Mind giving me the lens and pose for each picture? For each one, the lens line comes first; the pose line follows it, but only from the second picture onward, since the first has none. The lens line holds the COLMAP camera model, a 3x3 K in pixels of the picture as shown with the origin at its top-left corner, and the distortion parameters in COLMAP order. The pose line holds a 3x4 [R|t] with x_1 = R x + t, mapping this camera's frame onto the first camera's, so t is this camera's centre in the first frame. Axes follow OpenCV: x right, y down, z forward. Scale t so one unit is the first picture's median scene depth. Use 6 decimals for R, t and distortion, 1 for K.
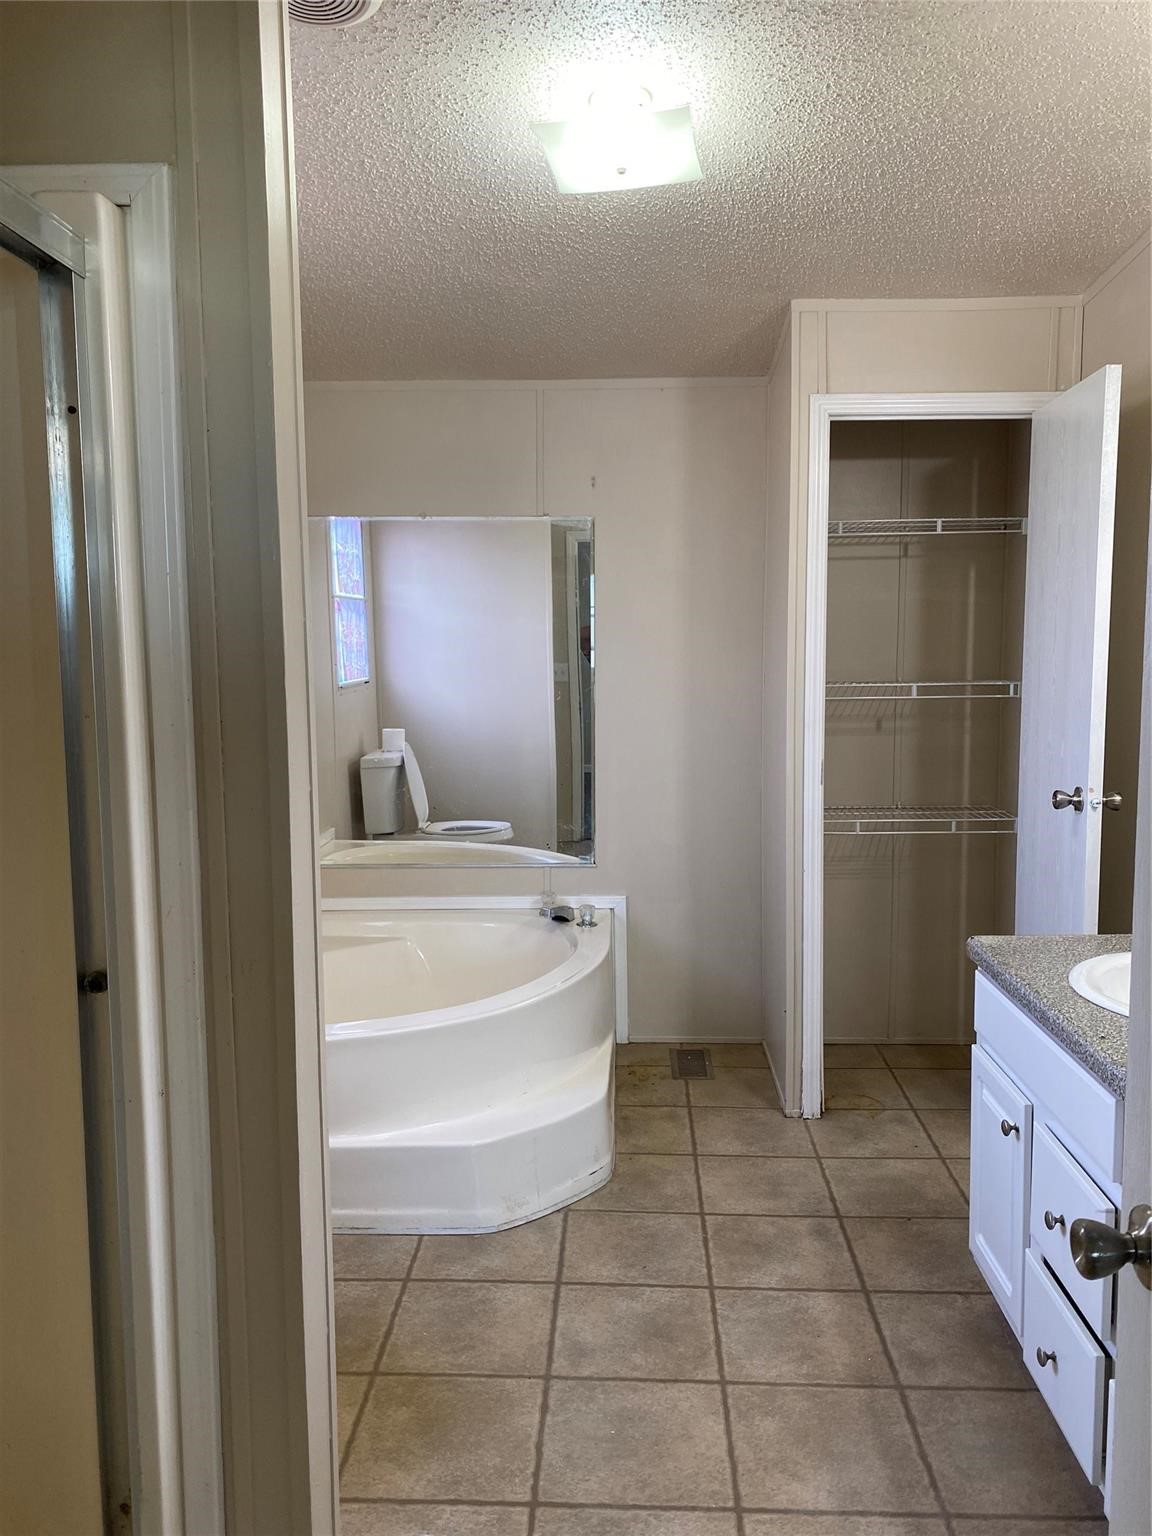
lens RADIAL K [[1162.6, 0, 596.3], [0, 1162.6, 759.9], [0, 0, 1]] dist [0.021984, -0.023921]
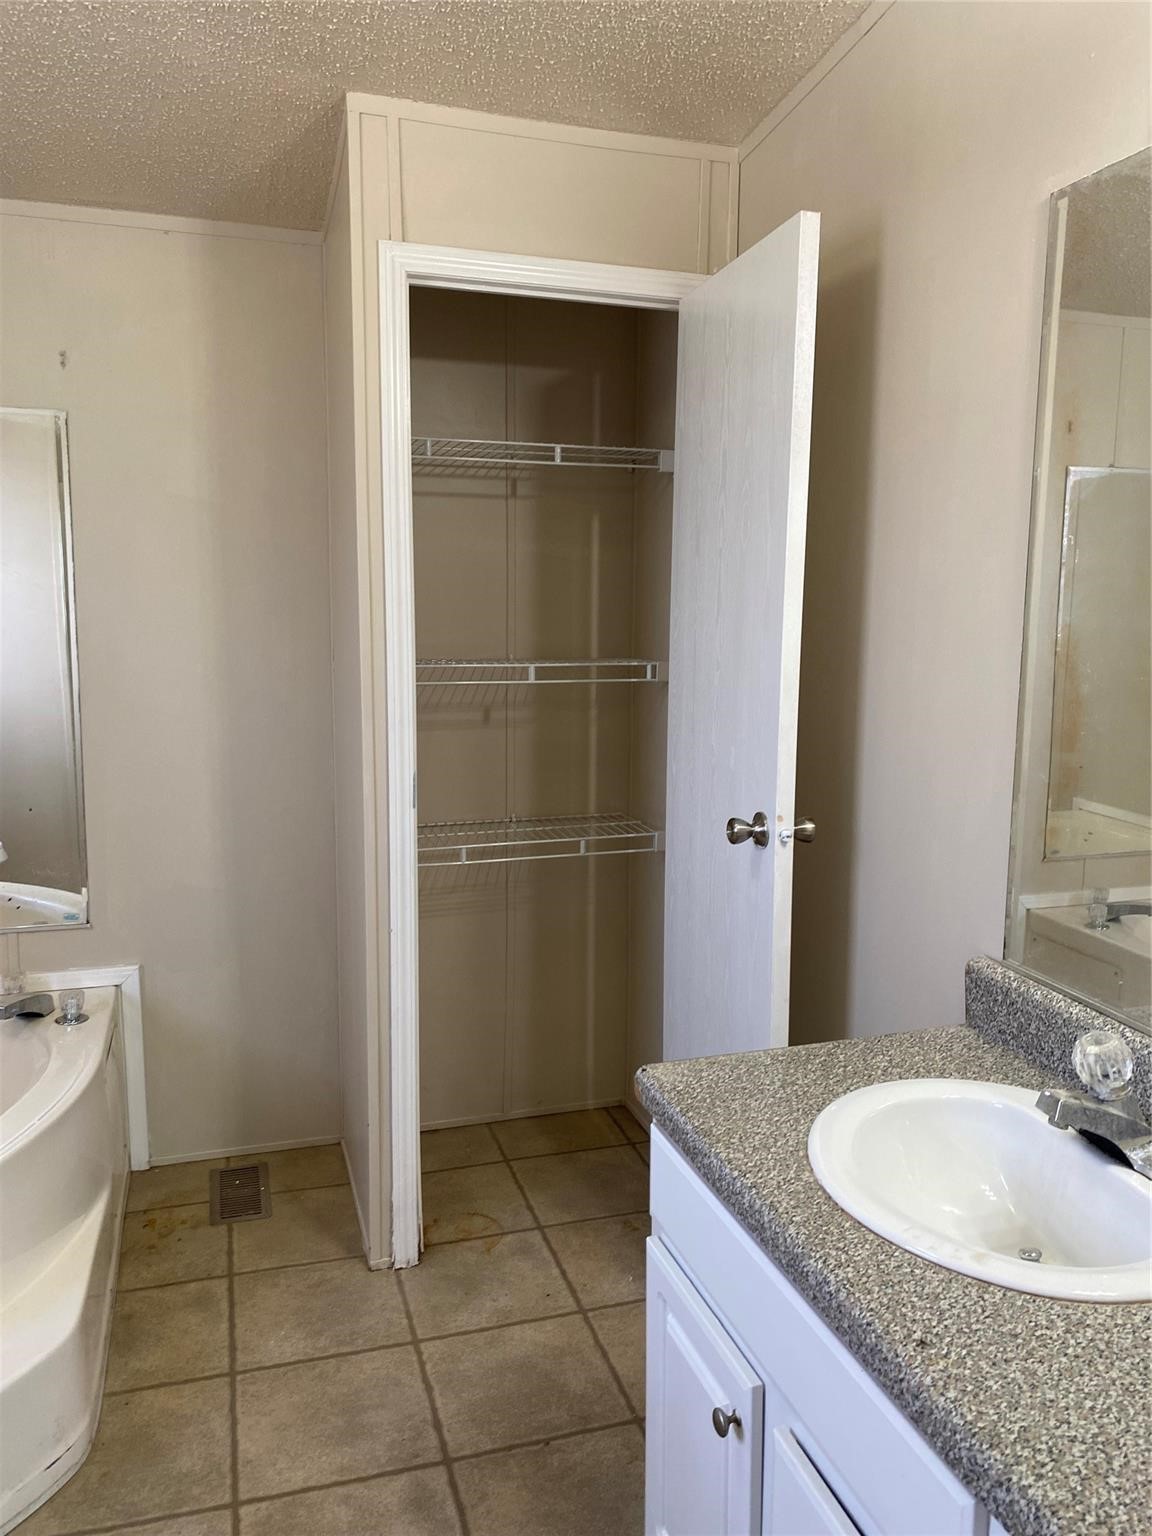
lens RADIAL K [[1162.6, 0, 594.1], [0, 1162.6, 758.8], [0, 0, 1]] dist [0.021984, -0.023921]
pose [[0.942085, -0.027160, 0.334273, 0.062164], [0.017892, 0.999366, 0.030772, -0.027997], [-0.334897, -0.023009, 0.941974, 0.292039]]
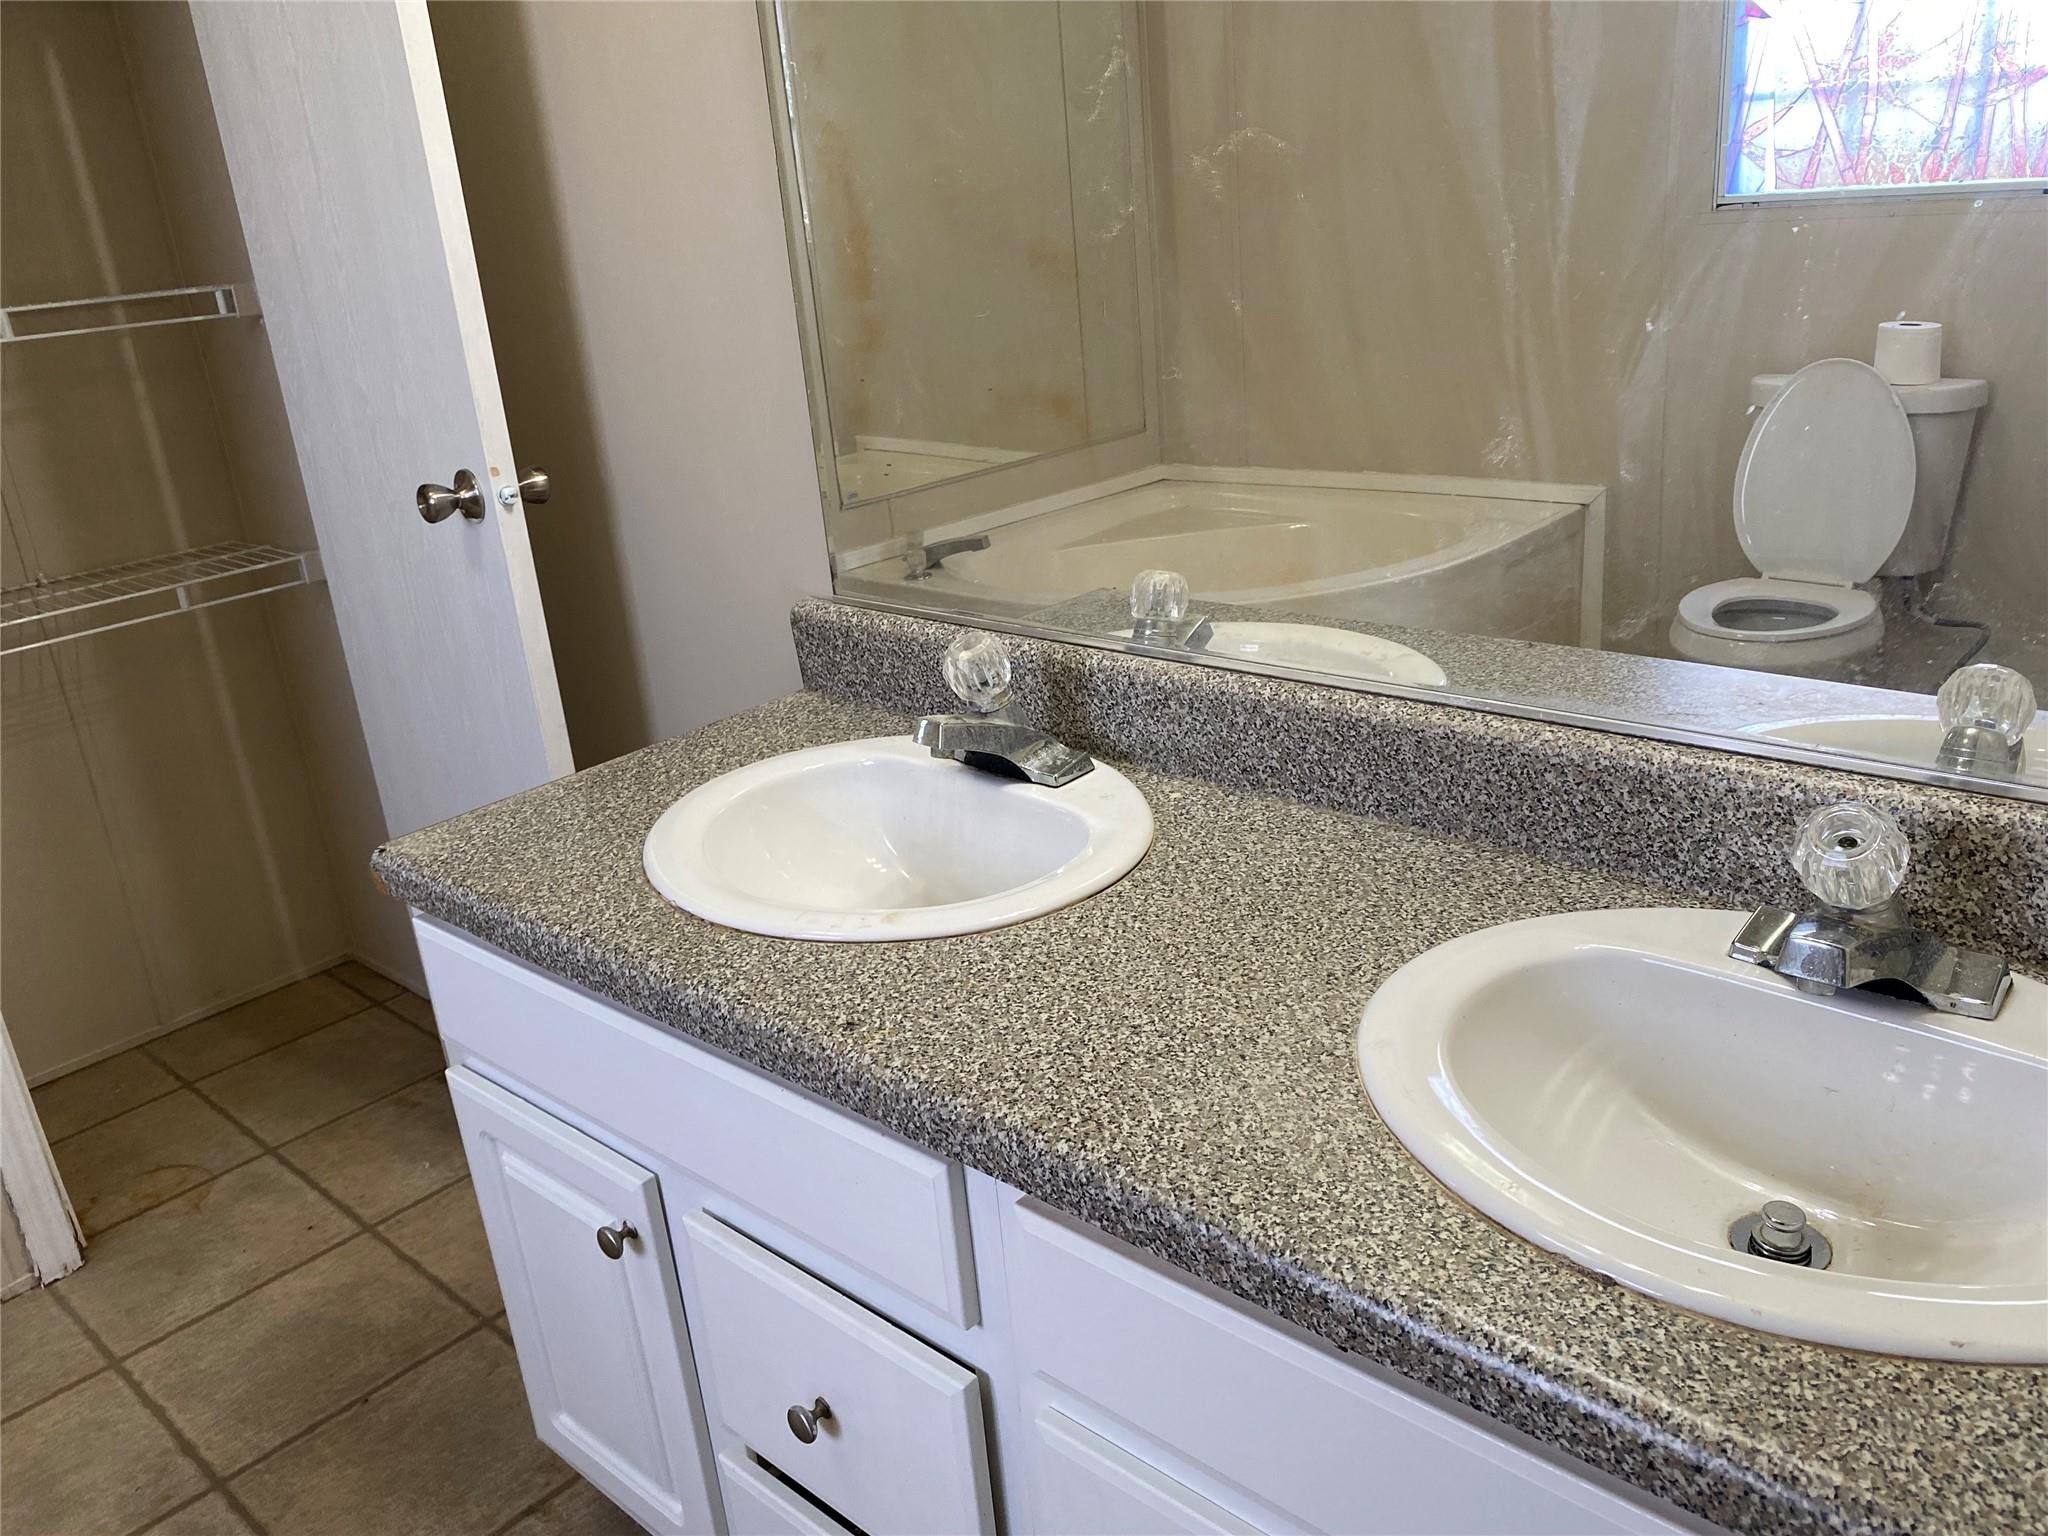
lens RADIAL K [[1550.2, 0, 1054.2], [0, 1550.2, 758.5], [0, 0, 1]] dist [0.021984, -0.023921]
pose [[0.635800, -0.300645, 0.710895, 0.055443], [0.150343, 0.951619, 0.267988, 0.000526], [-0.757070, -0.063509, 0.650239, 0.307326]]
